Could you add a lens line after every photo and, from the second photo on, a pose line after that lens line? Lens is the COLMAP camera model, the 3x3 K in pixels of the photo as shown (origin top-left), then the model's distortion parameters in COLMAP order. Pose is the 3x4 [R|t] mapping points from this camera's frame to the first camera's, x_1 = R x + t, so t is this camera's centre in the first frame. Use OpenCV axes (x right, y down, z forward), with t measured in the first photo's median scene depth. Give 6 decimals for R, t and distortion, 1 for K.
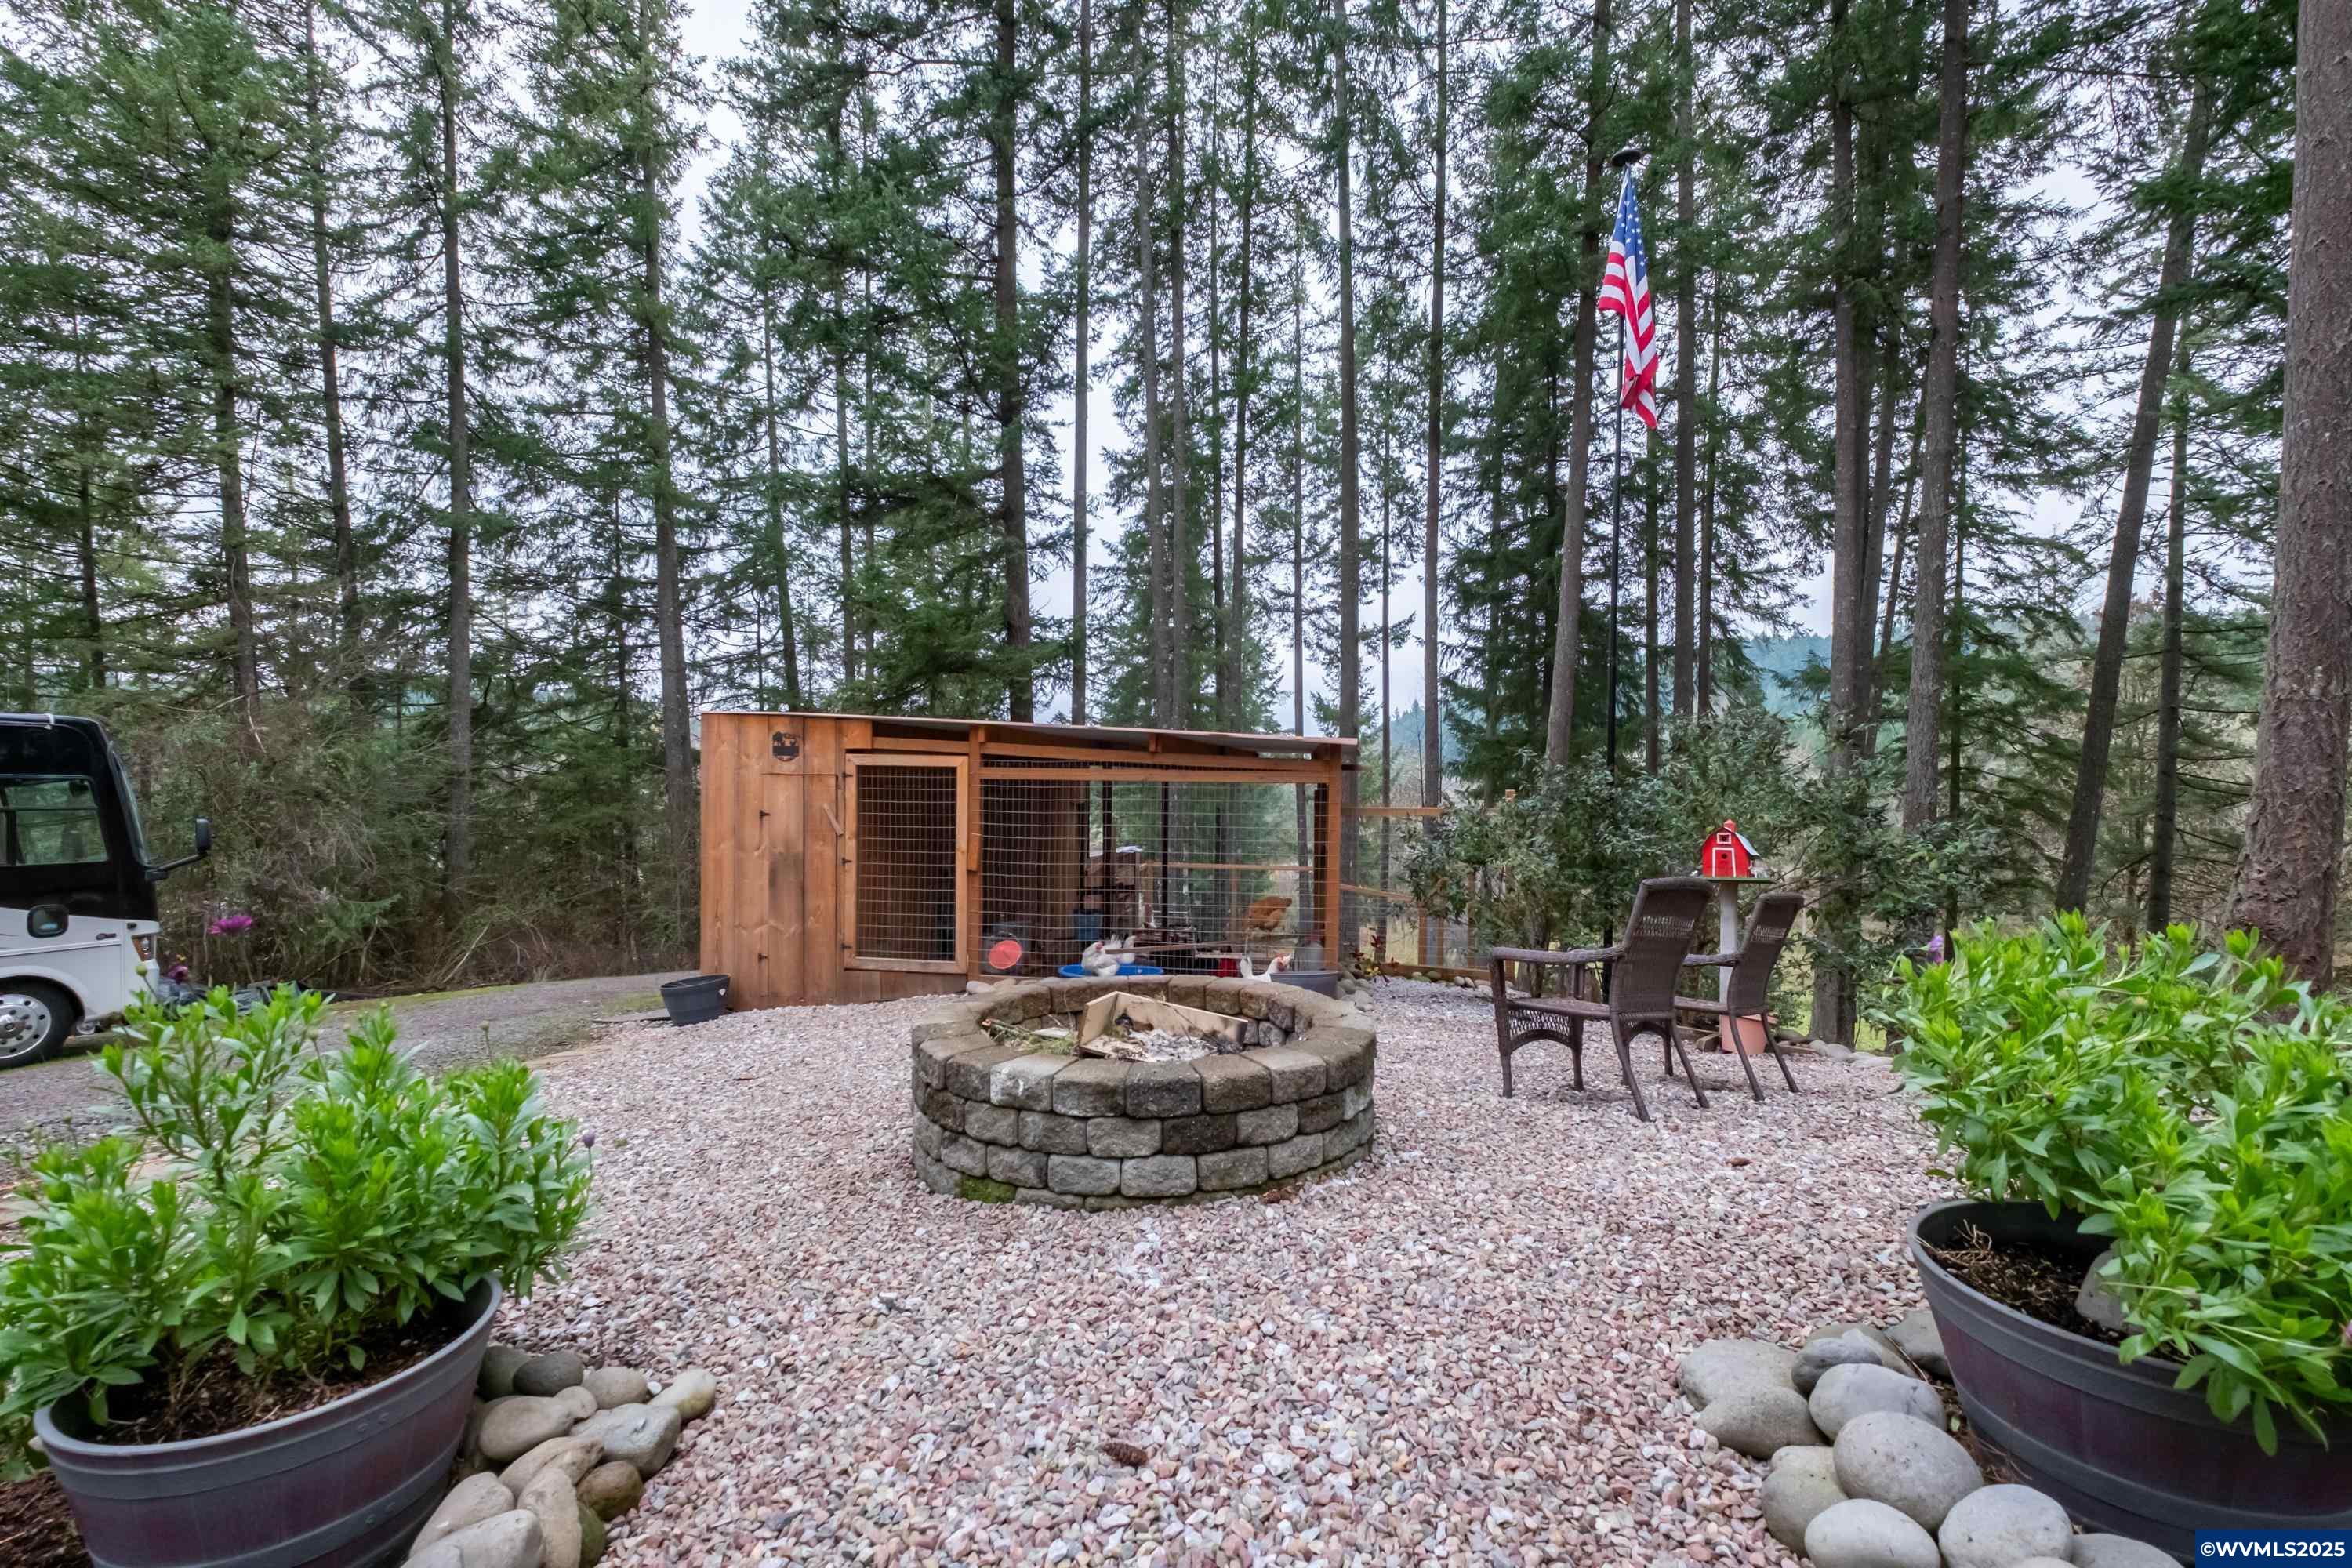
lens RADIAL K [[1027.8, 0, 1170.4], [0, 1027.8, 782.6], [0, 0, 1]] dist [-0.003795, -0.000554]
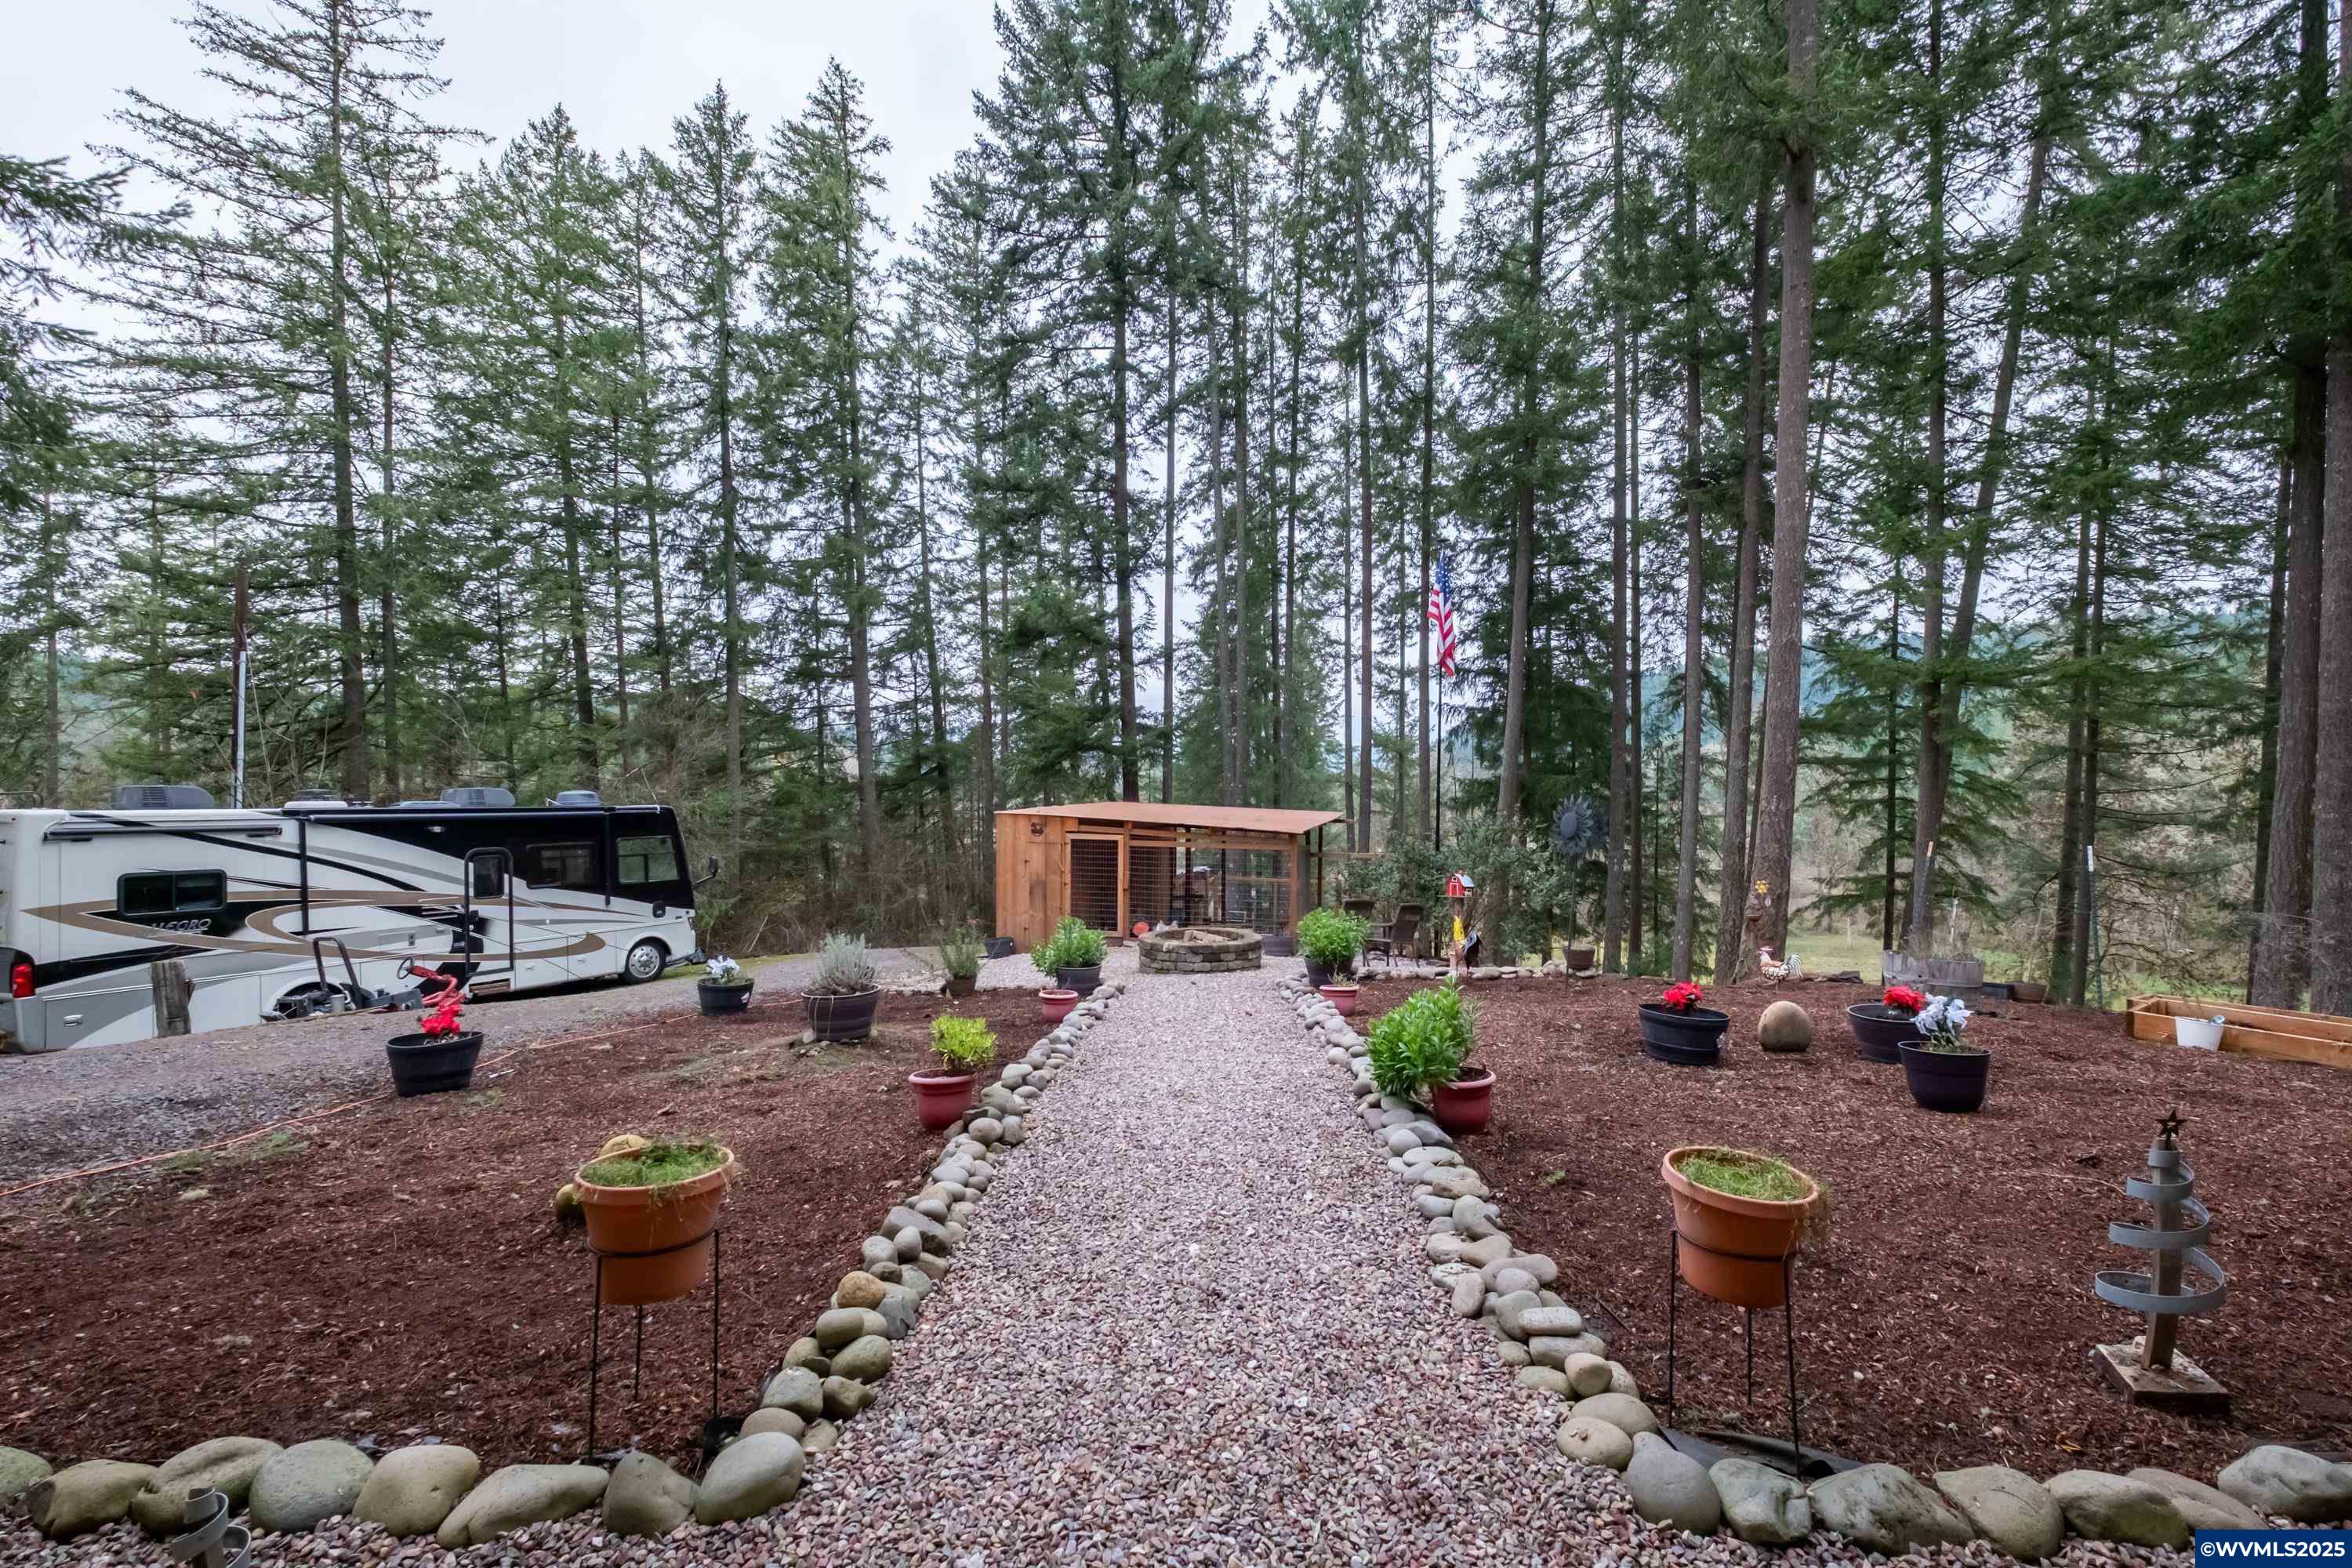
lens RADIAL K [[1027.8, 0, 1181.7], [0, 1027.8, 776.7], [0, 0, 1]] dist [-0.003795, -0.000554]
pose [[0.997897, -0.000314, -0.064825, 0.018887], [-0.000051, 0.999984, -0.005634, -0.041380], [0.064826, 0.005626, 0.997881, -0.344322]]
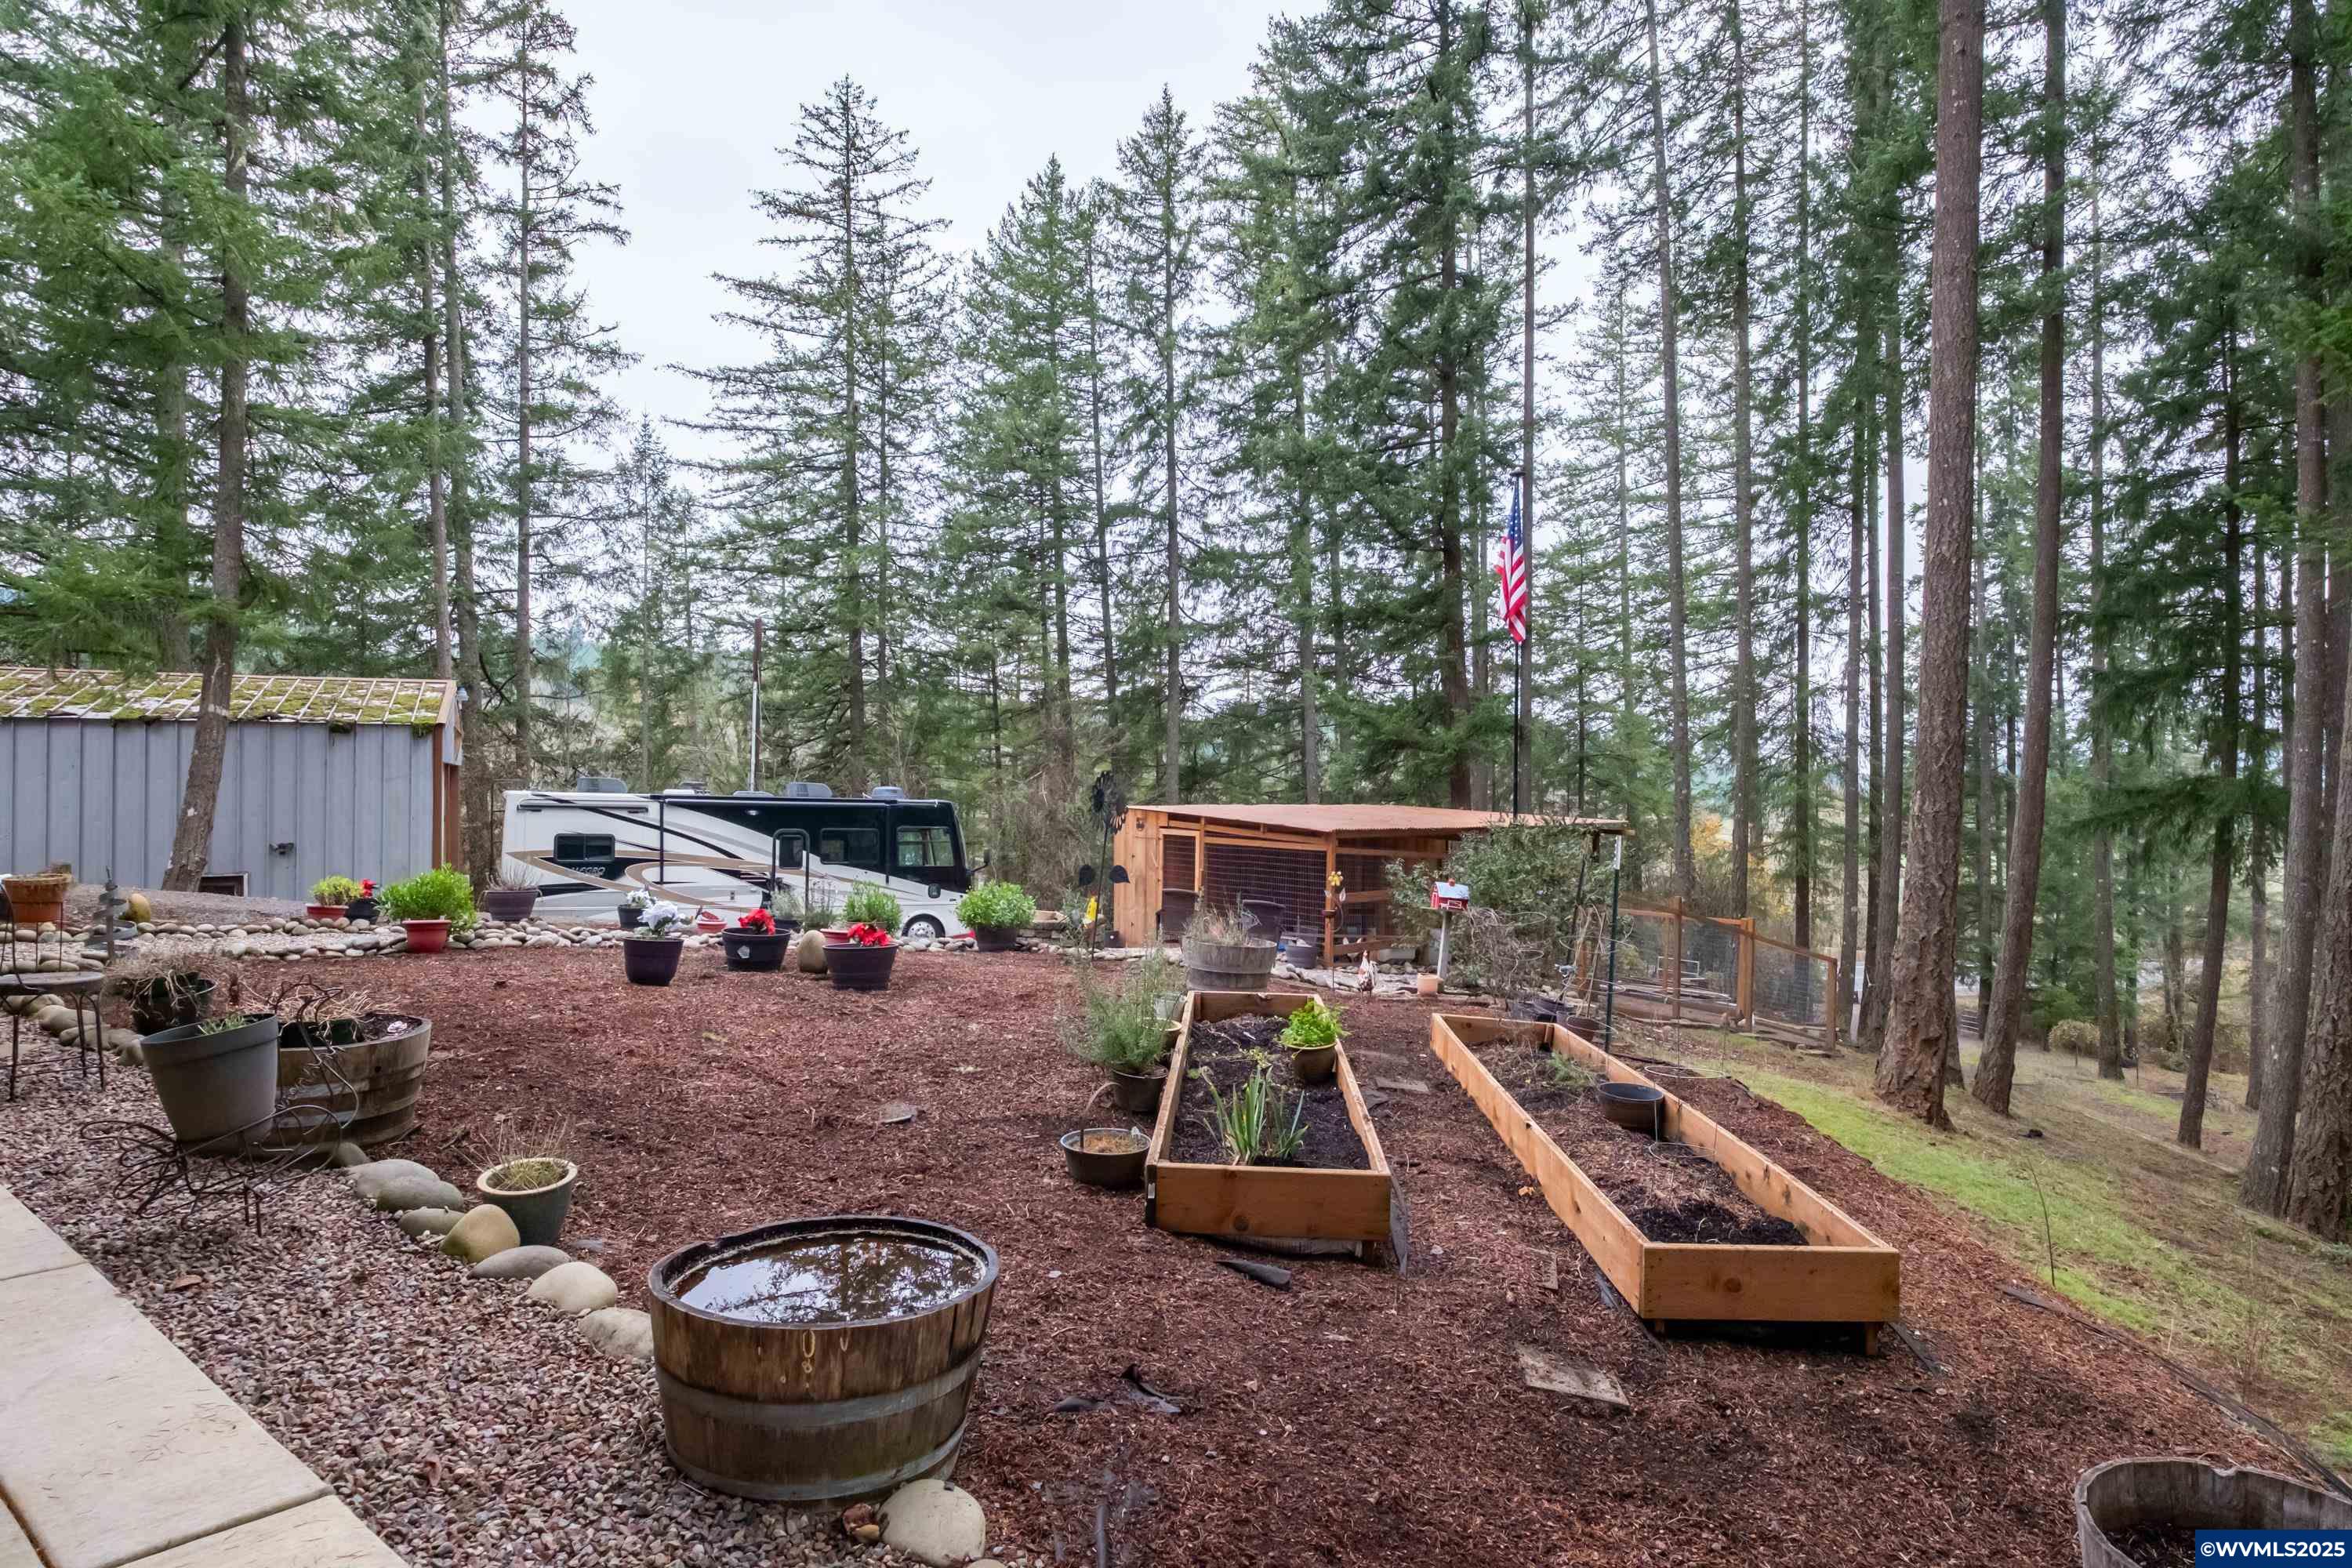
lens RADIAL K [[1296.0, 0, 1173.5], [0, 1296.0, 793.2], [0, 0, 1]] dist [0.000984, 0.000143]
pose [[0.745430, 0.004005, -0.666572, 0.455883], [-0.010016, 0.999936, -0.005193, -0.026816], [0.666509, 0.010548, 0.745422, -0.296713]]
